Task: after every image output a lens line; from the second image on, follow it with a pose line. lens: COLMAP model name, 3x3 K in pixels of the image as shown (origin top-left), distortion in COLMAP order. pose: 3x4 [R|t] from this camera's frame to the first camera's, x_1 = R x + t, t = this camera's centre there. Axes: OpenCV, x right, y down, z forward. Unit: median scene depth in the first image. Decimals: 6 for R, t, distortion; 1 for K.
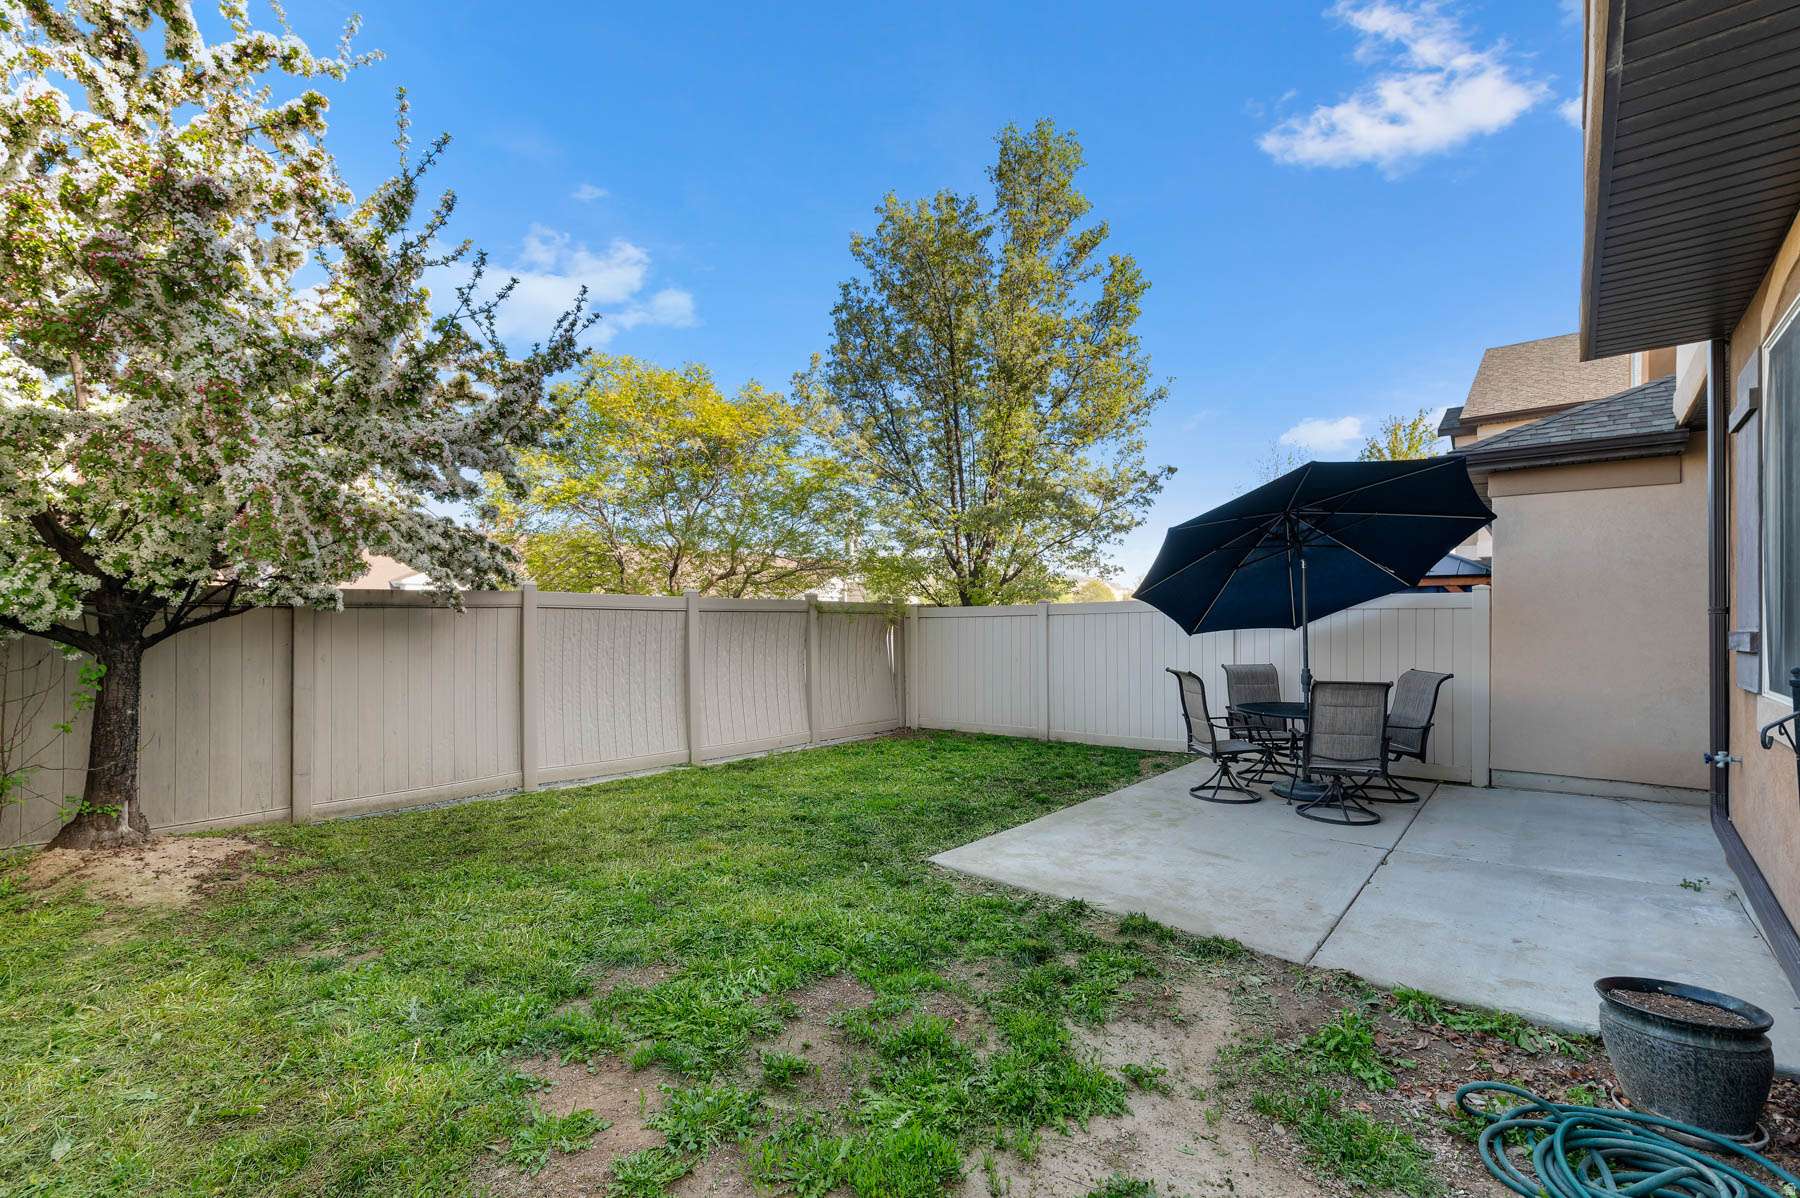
lens RADIAL K [[775.1, 0, 912.4], [0, 775.1, 611.4], [0, 0, 1]] dist [0.000355, -0.000173]
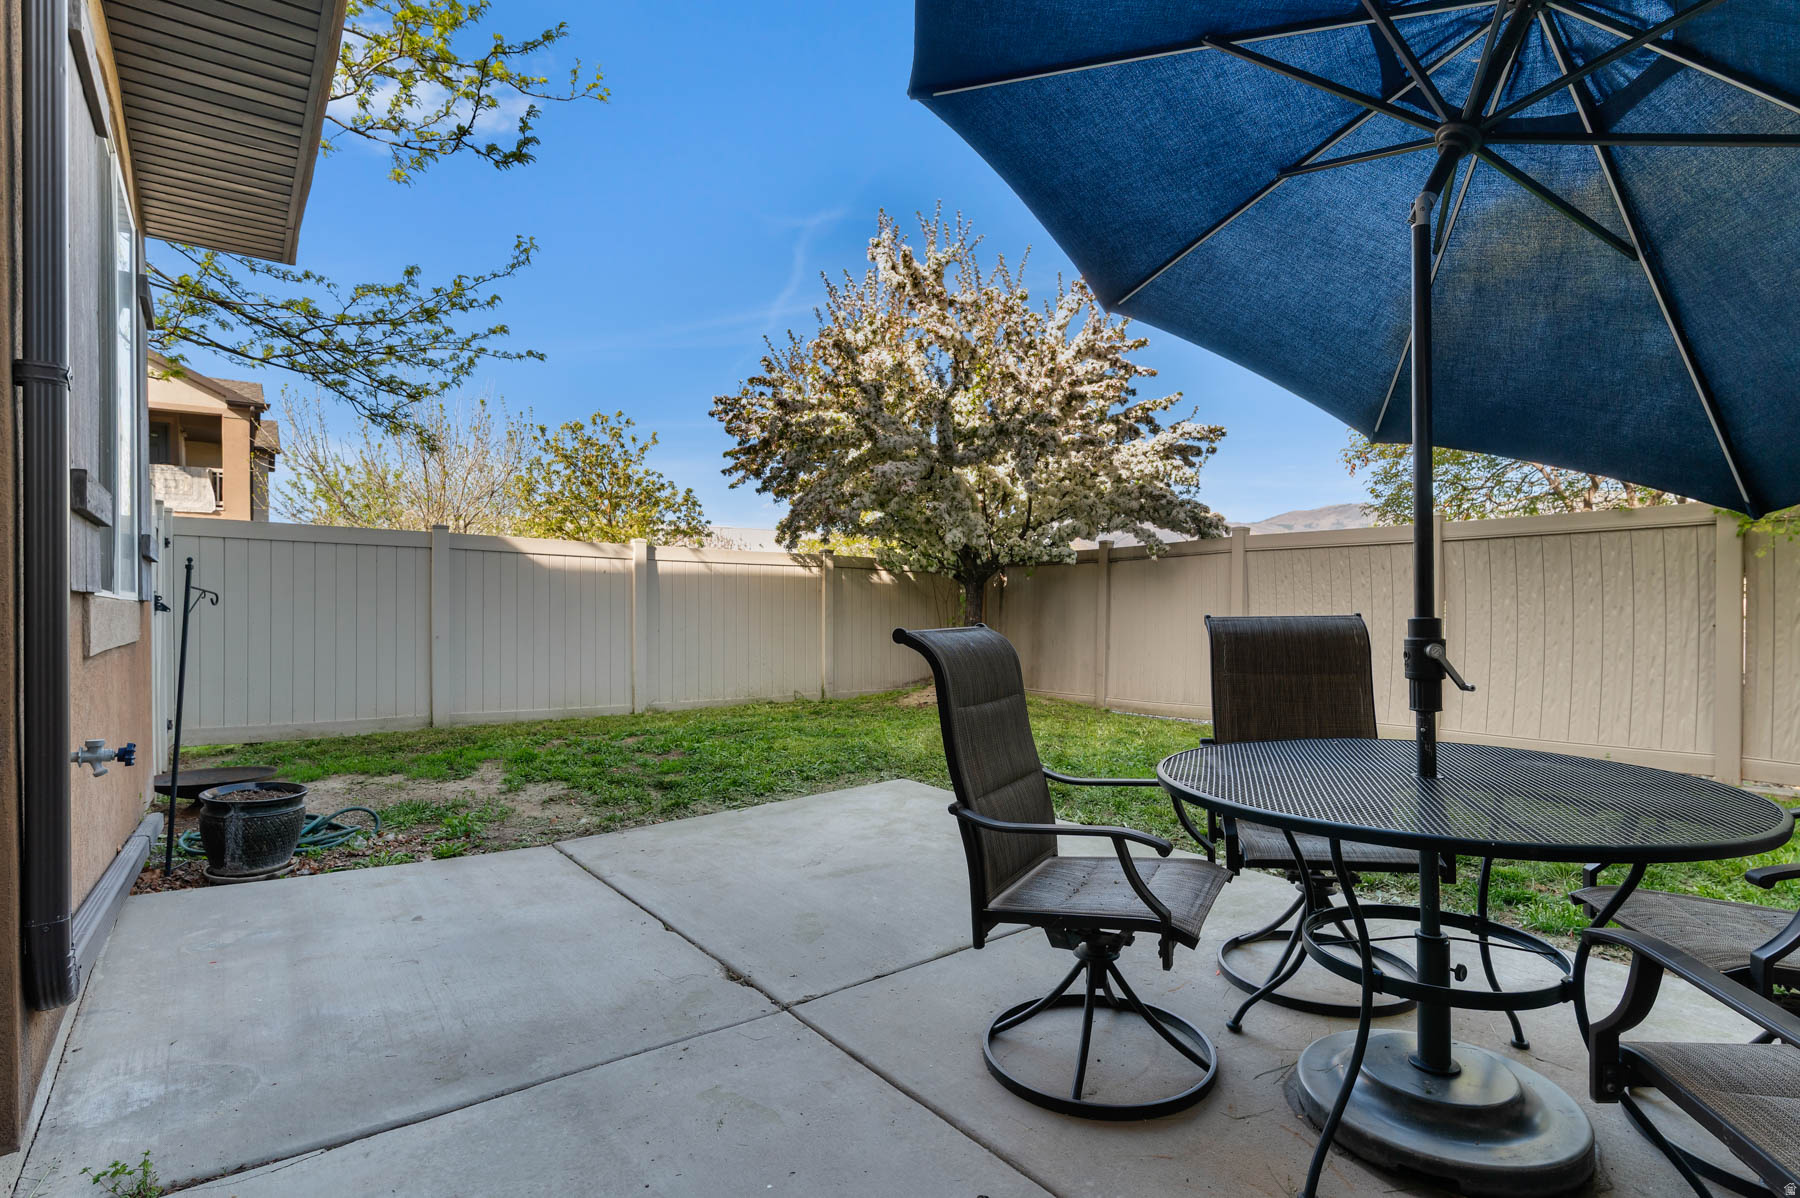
lens RADIAL K [[846.5, 0, 903.4], [0, 846.5, 604.6], [0, 0, 1]] dist [-0.000933, -0.000410]
pose [[-0.192267, 0.005583, -0.981327, 1.352788], [0.017240, 0.999849, 0.002310, 0.101576], [0.981191, -0.016474, -0.192334, 1.467336]]
